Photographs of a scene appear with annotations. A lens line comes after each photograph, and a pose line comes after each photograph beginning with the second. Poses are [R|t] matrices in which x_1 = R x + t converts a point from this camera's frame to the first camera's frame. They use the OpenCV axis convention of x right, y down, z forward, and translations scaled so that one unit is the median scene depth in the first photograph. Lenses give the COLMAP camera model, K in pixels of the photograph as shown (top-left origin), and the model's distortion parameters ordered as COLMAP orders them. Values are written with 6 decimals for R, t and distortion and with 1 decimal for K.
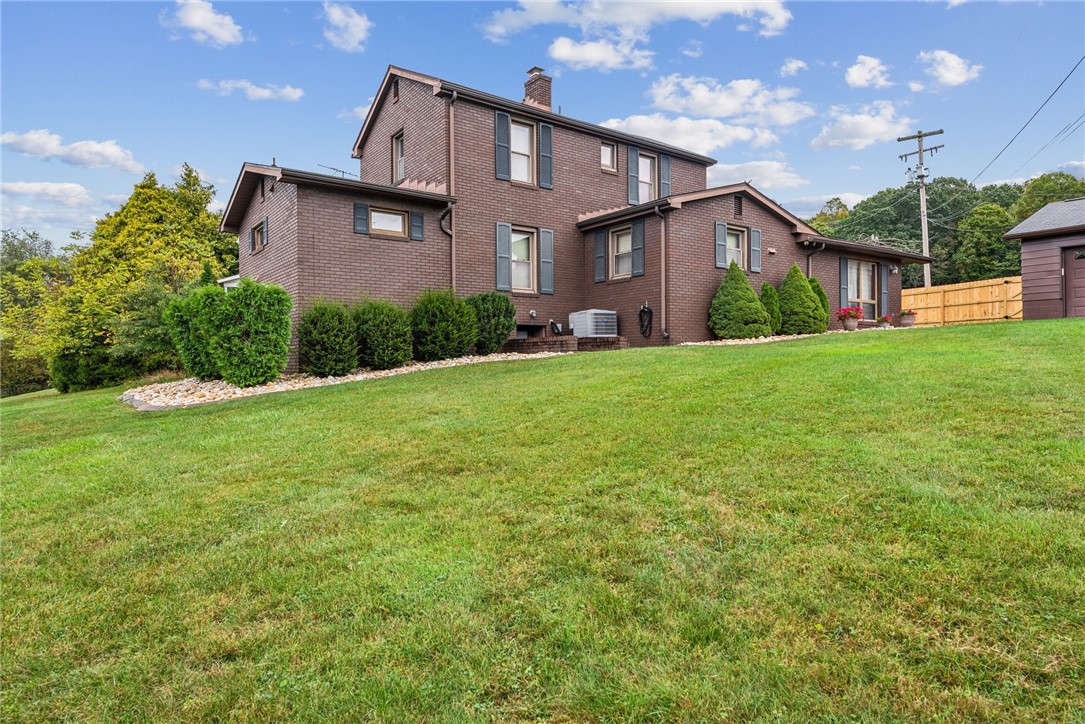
lens RADIAL K [[658.0, 0, 542.5], [0, 658.0, 362.0], [0, 0, 1]] dist [0.003105, 0.000252]
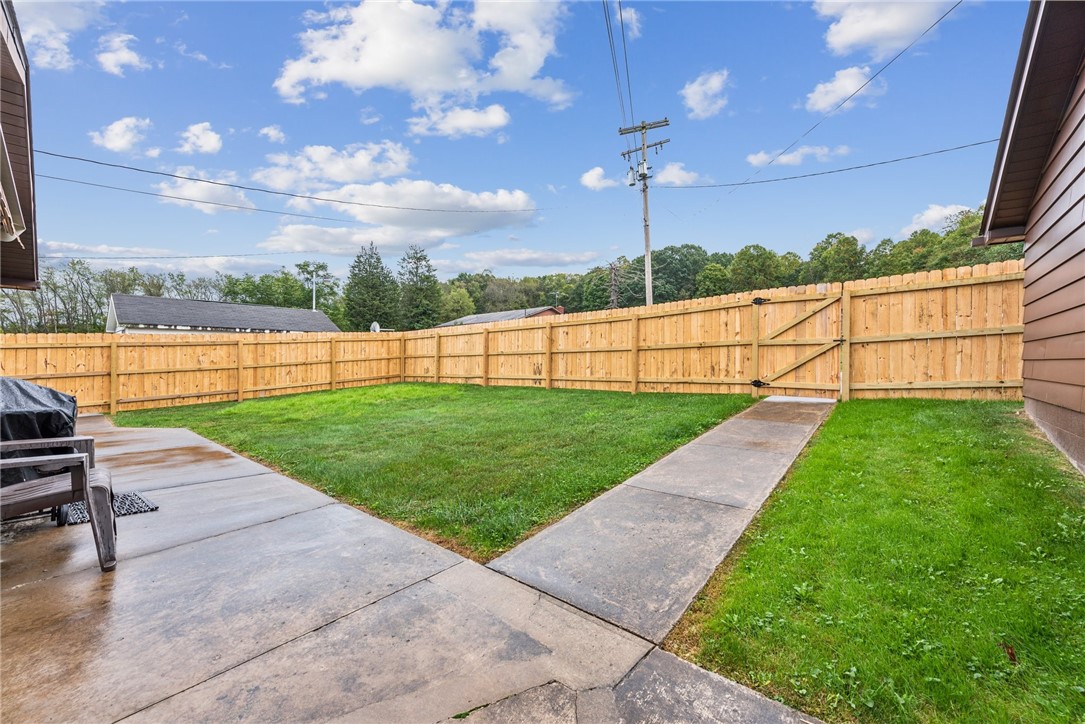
lens RADIAL K [[431.5, 0, 542.5], [0, 431.5, 362.0], [0, 0, 1]] dist [0.001113, 0.000162]
pose [[0.975968, 0.012230, 0.217572, 0.714178], [-0.013104, 0.999911, 0.002574, -0.113801], [-0.217521, -0.005363, 0.976041, 1.066776]]
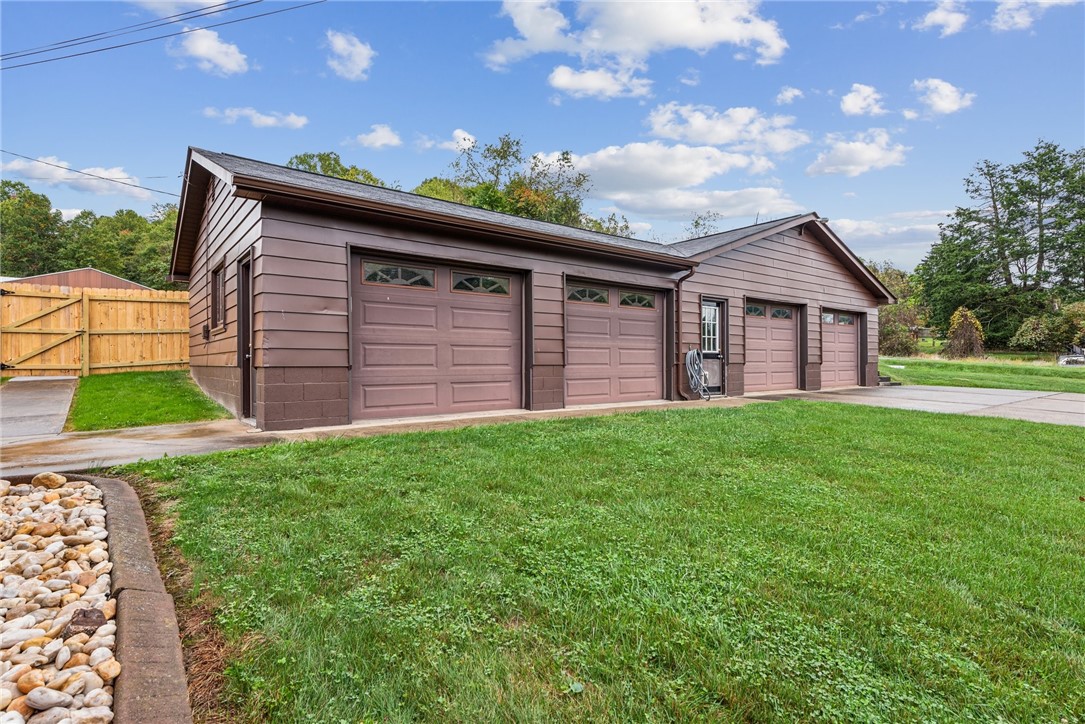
lens RADIAL K [[539.9, 0, 542.5], [0, 539.9, 362.0], [0, 0, 1]] dist [-0.003279, -0.000746]
pose [[-0.023764, 0.008885, 0.999678, 0.430017], [0.000298, 0.999961, -0.008881, -0.095110], [-0.999718, 0.000087, -0.023765, 0.870142]]
